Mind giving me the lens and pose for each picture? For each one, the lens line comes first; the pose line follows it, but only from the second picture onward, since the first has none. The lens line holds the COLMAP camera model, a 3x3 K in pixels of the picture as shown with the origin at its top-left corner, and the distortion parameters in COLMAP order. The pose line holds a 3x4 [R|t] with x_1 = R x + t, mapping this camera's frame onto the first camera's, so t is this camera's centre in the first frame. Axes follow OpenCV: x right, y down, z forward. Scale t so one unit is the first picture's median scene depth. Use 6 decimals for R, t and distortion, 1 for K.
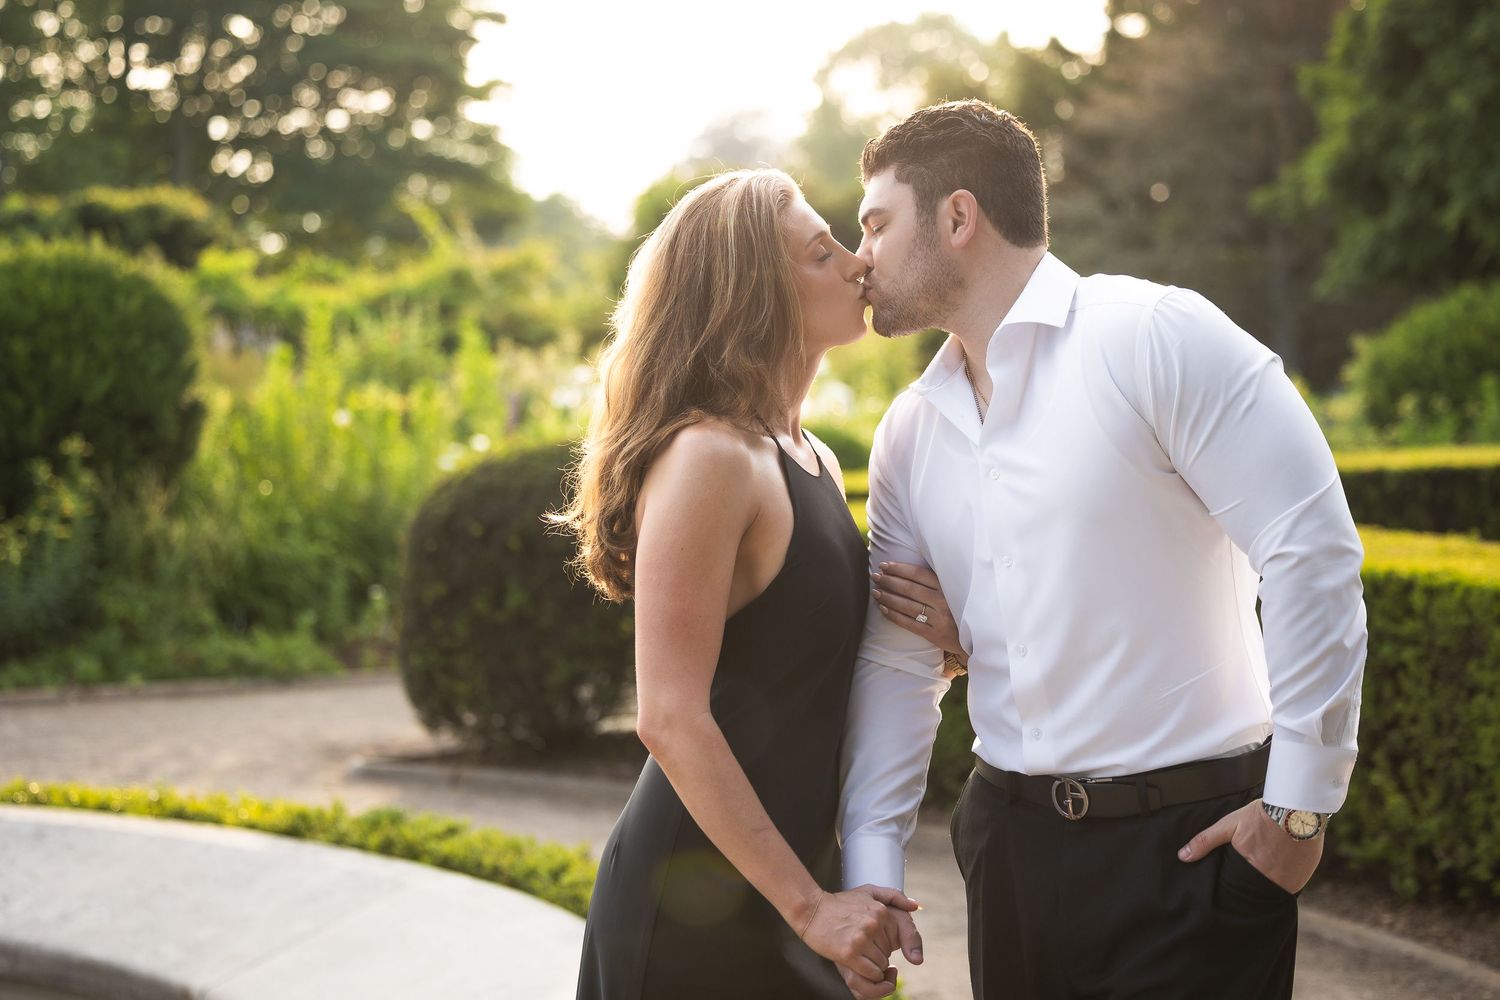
lens RADIAL K [[3026.2, 0, 748.9], [0, 3026.2, 500.8], [0, 0, 1]] dist [0.094515, 0.000000]
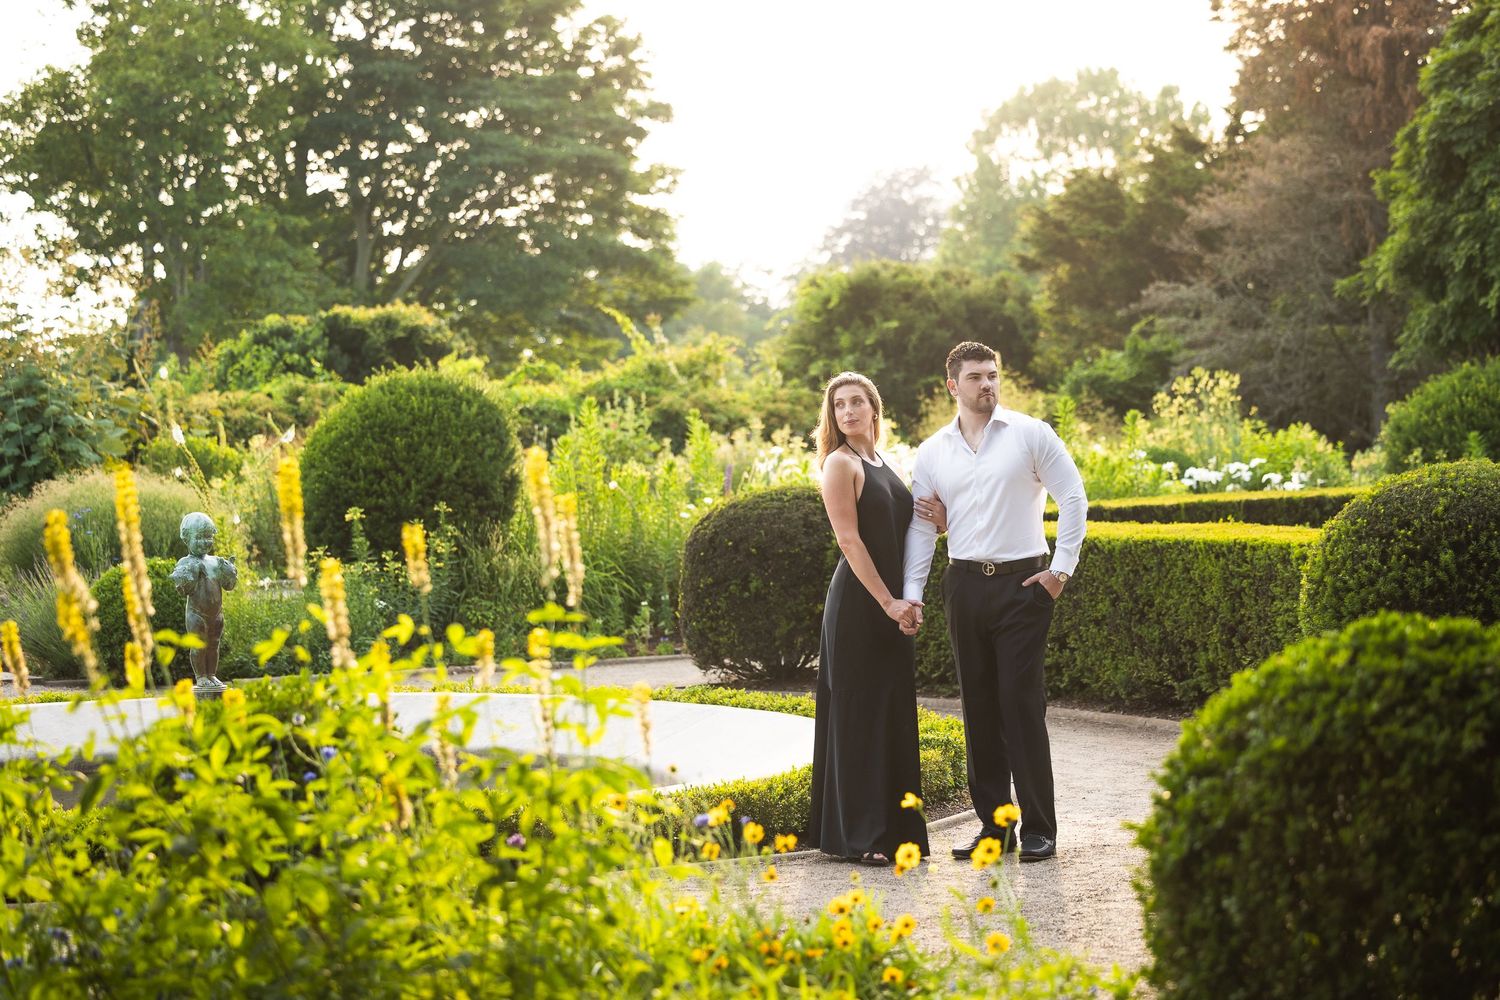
lens RADIAL K [[3329.5, 0, 749.6], [0, 3329.5, 498.5], [0, 0, 1]] dist [0.028441, 0.000000]
pose [[0.998233, -0.027778, -0.052524, 0.006249], [0.026291, 0.999239, -0.028810, 0.014102], [0.053284, 0.027378, 0.998204, -0.302406]]
